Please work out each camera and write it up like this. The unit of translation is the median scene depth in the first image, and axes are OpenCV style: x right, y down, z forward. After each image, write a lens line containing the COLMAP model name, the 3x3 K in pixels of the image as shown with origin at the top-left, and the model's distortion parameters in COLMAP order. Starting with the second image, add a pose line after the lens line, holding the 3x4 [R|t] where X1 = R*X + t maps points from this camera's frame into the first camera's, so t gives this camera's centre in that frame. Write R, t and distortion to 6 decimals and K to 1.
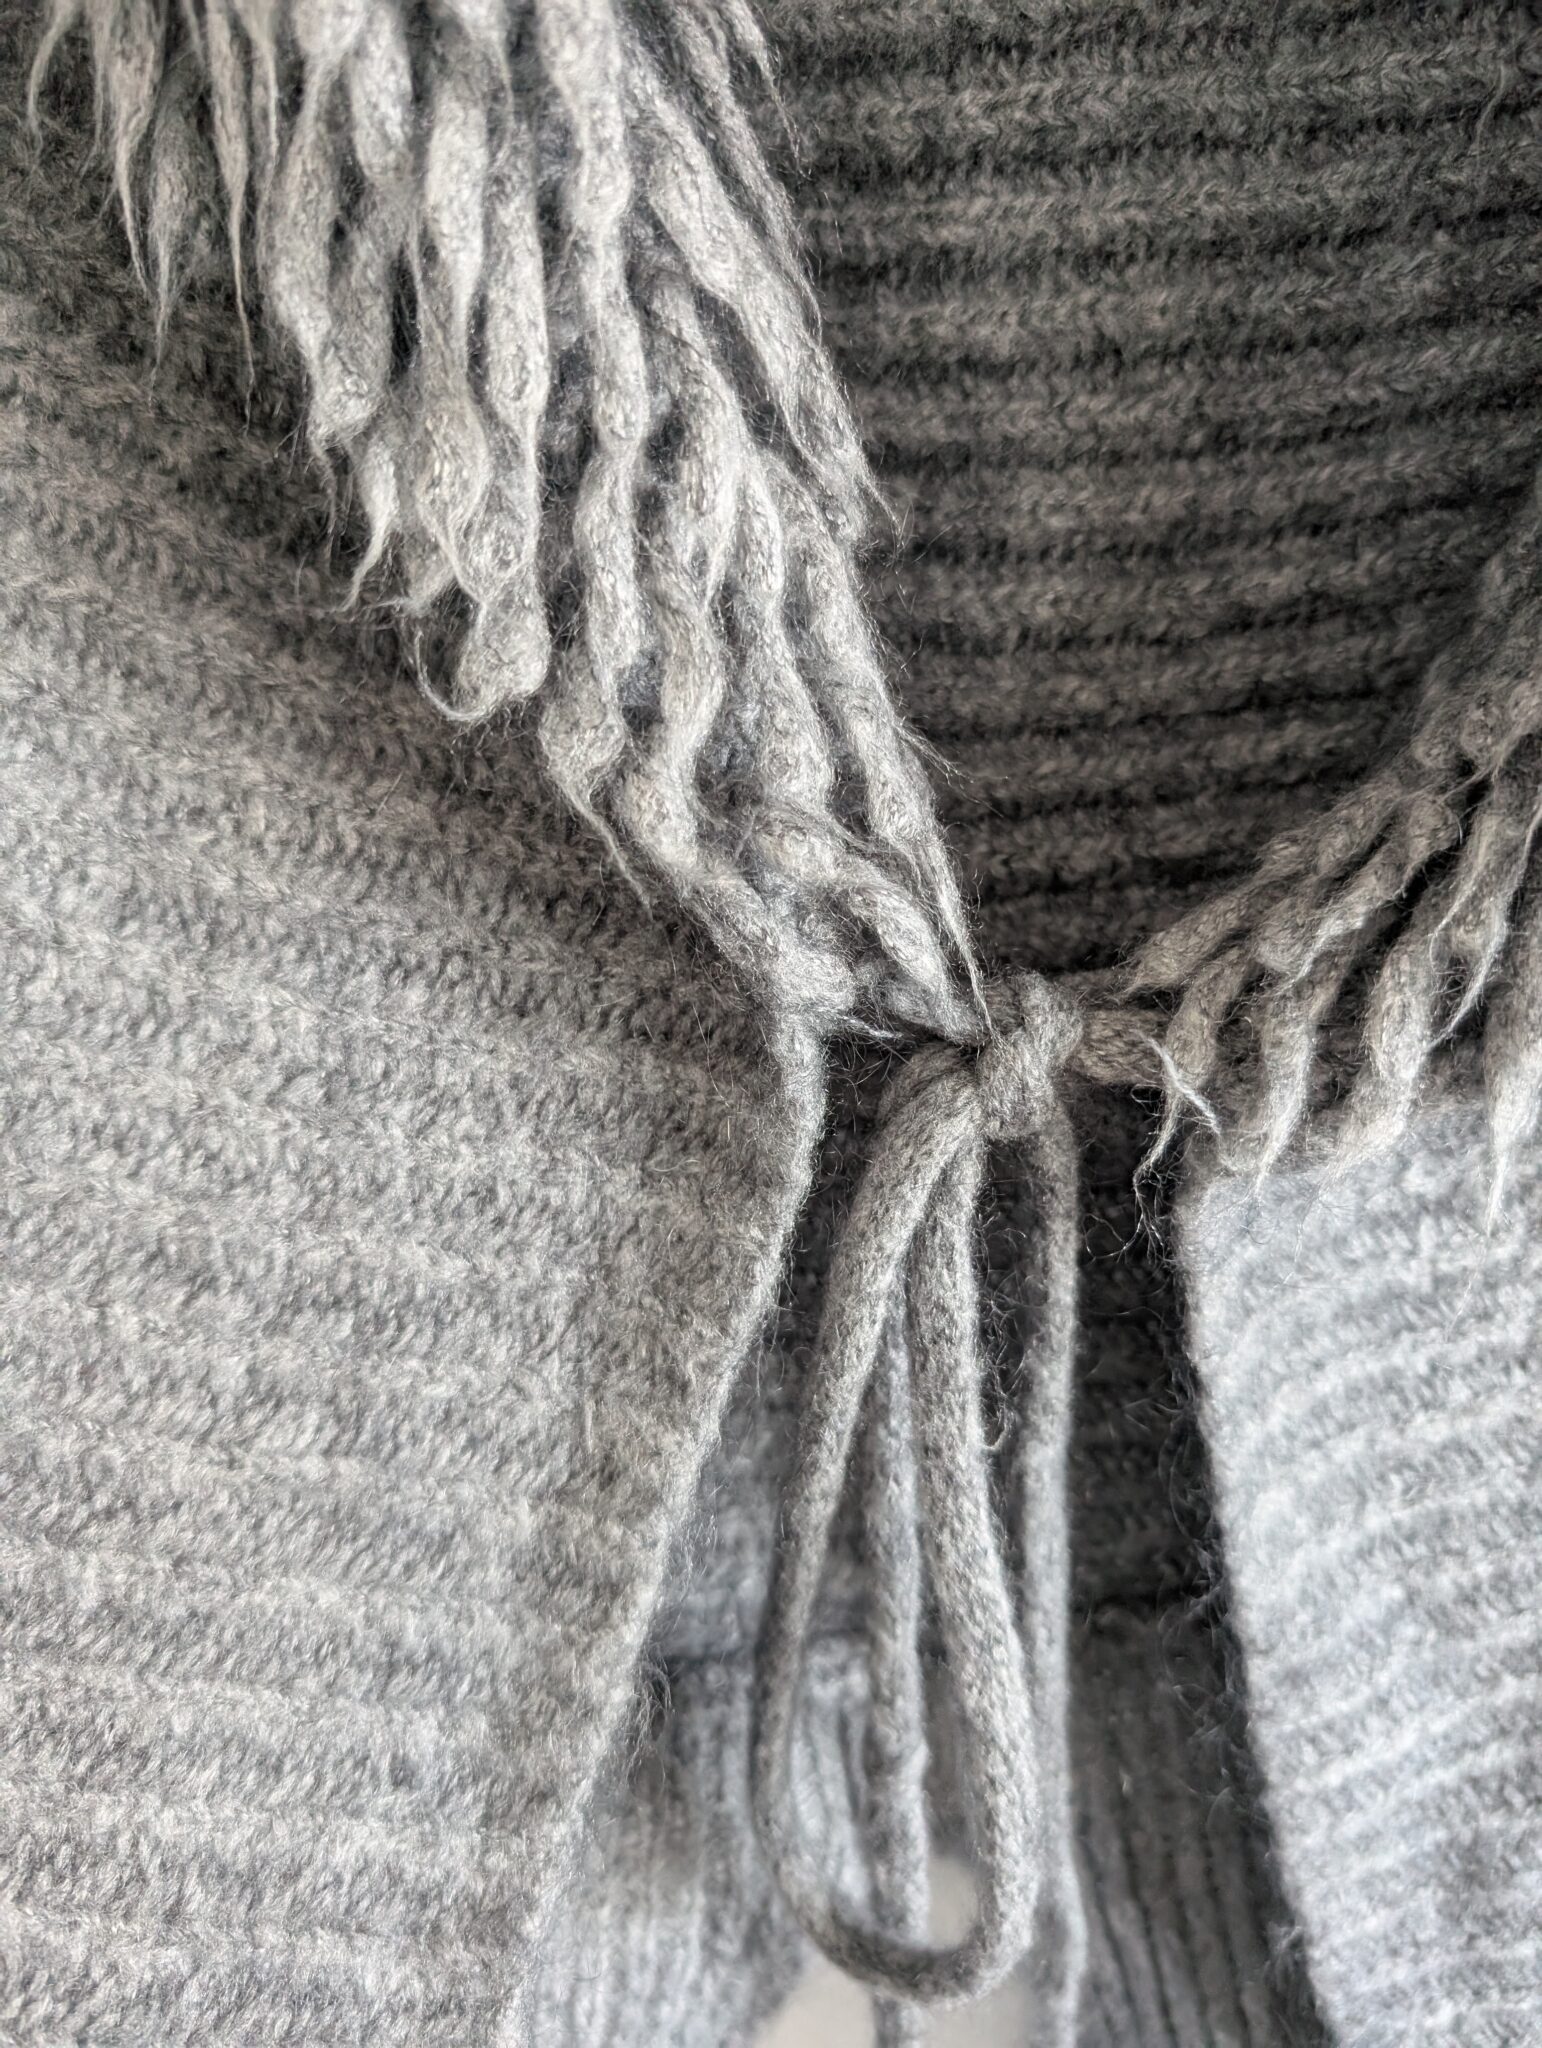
lens RADIAL K [[1433.7, 0, 701.7], [0, 1433.7, 1204.0], [0, 0, 1]] dist [0.008433, 0.003174]
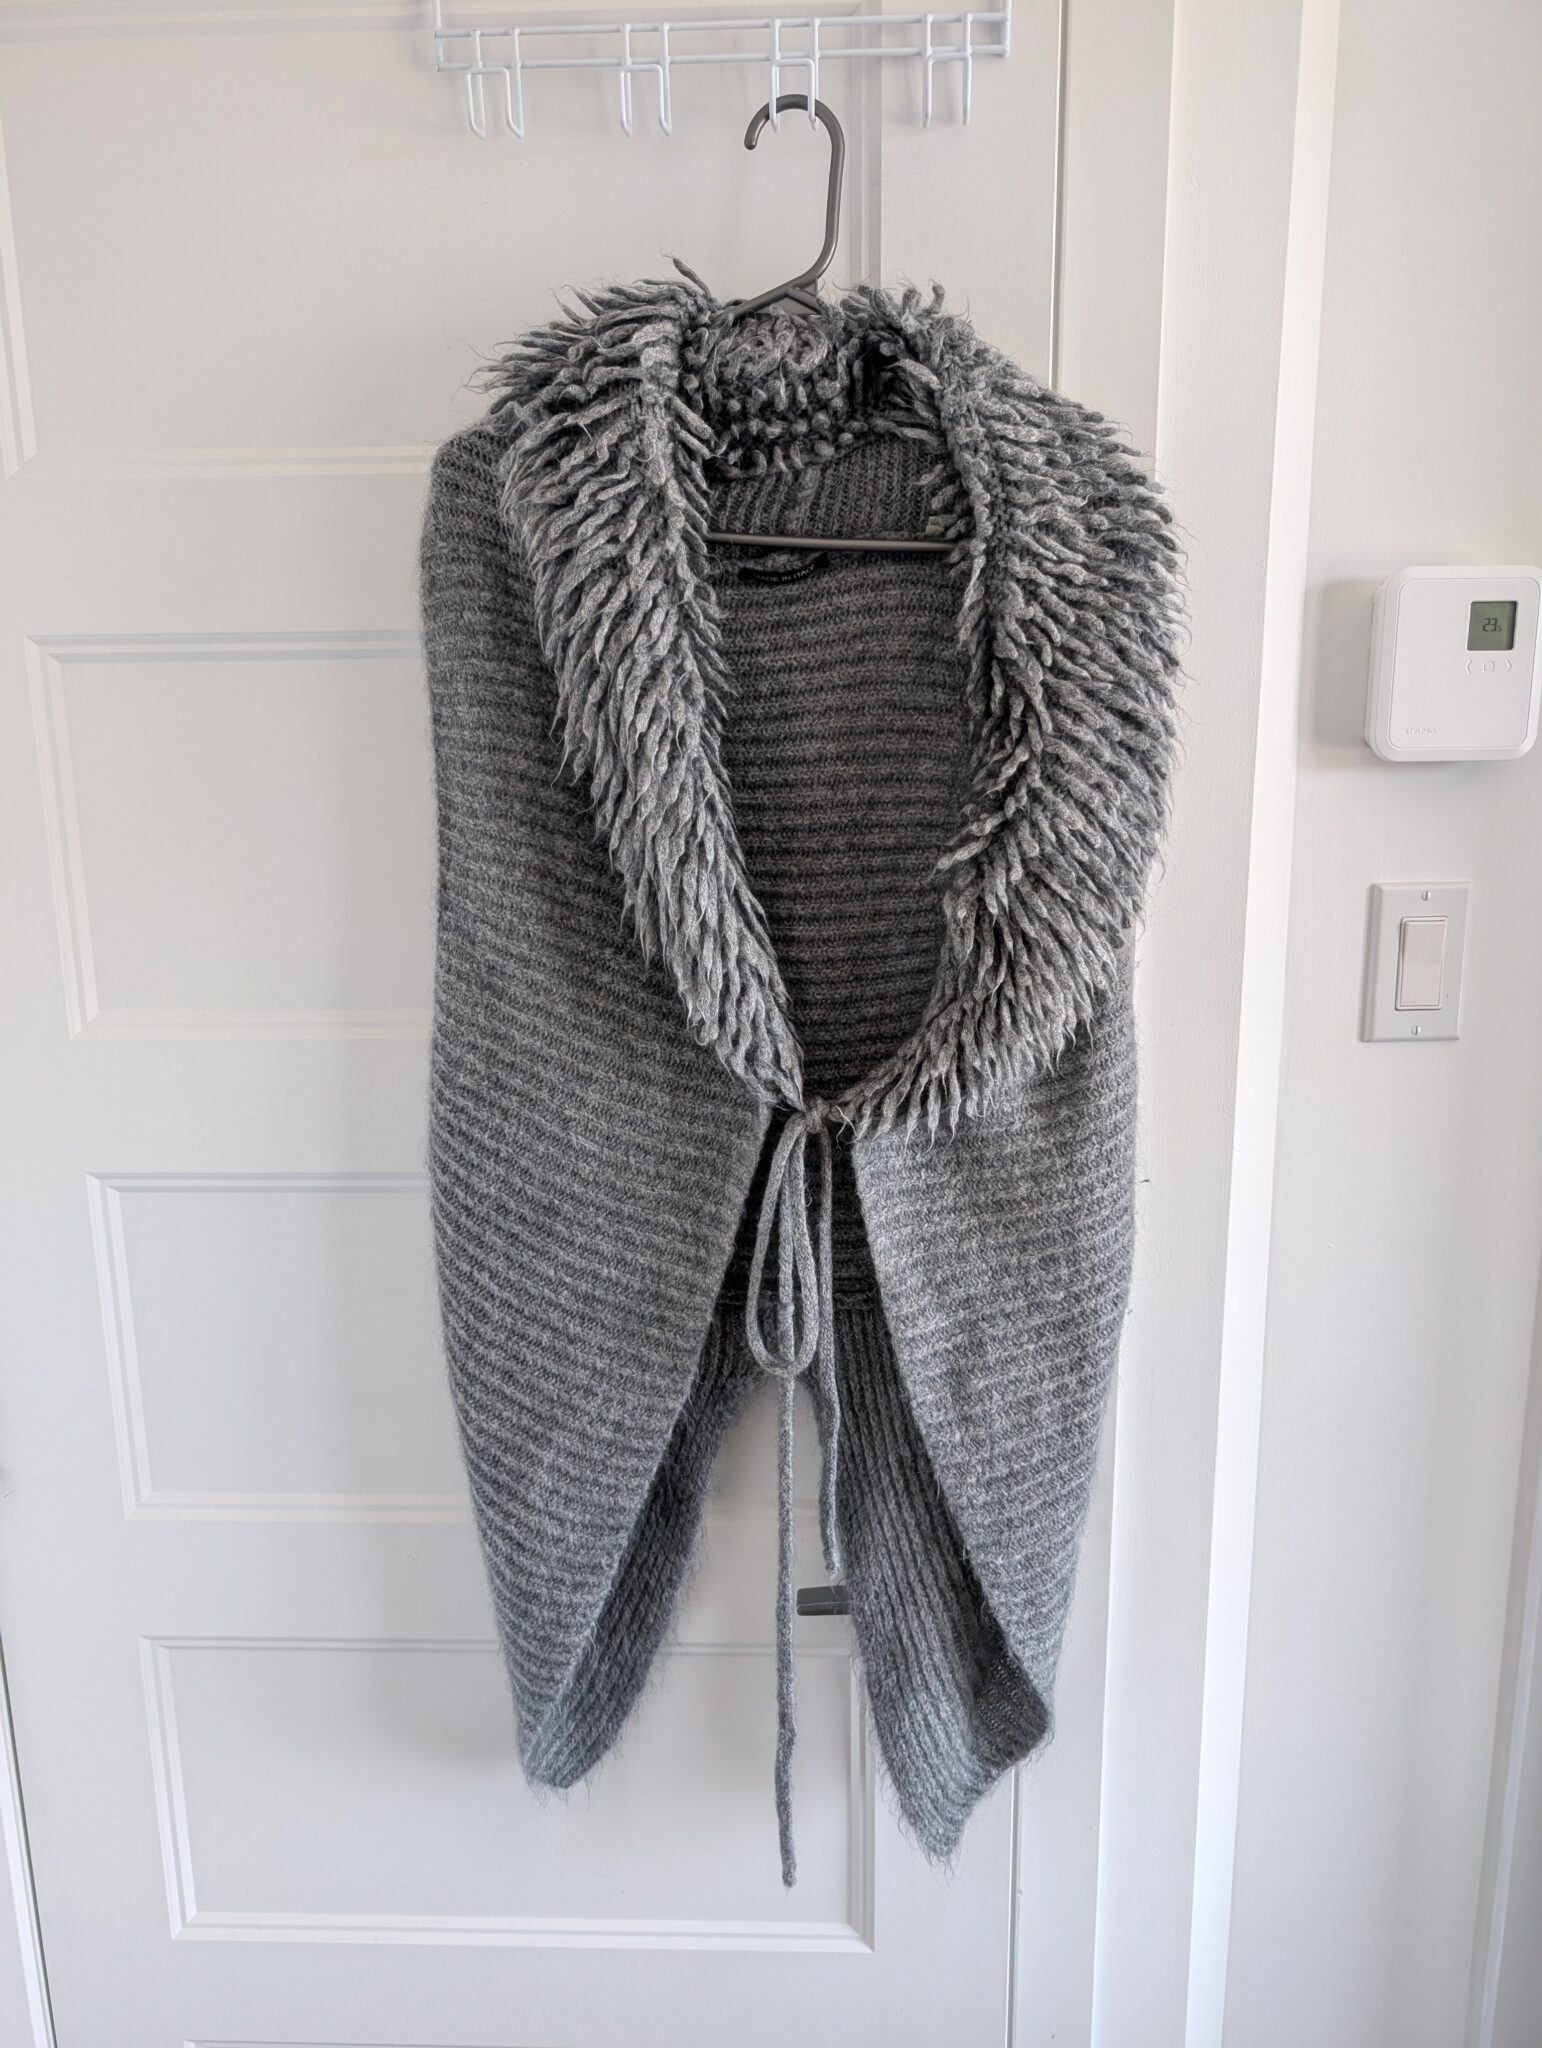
lens RADIAL K [[1442.5, 0, 771.0], [0, 1442.5, 1024.0], [0, 0, 1]] dist [0.000230, 0.000075]
pose [[0.987468, 0.031434, 0.154655, -0.583846], [0.010665, 0.964431, -0.264120, 0.770100], [-0.157456, 0.262460, 0.952010, -3.175552]]
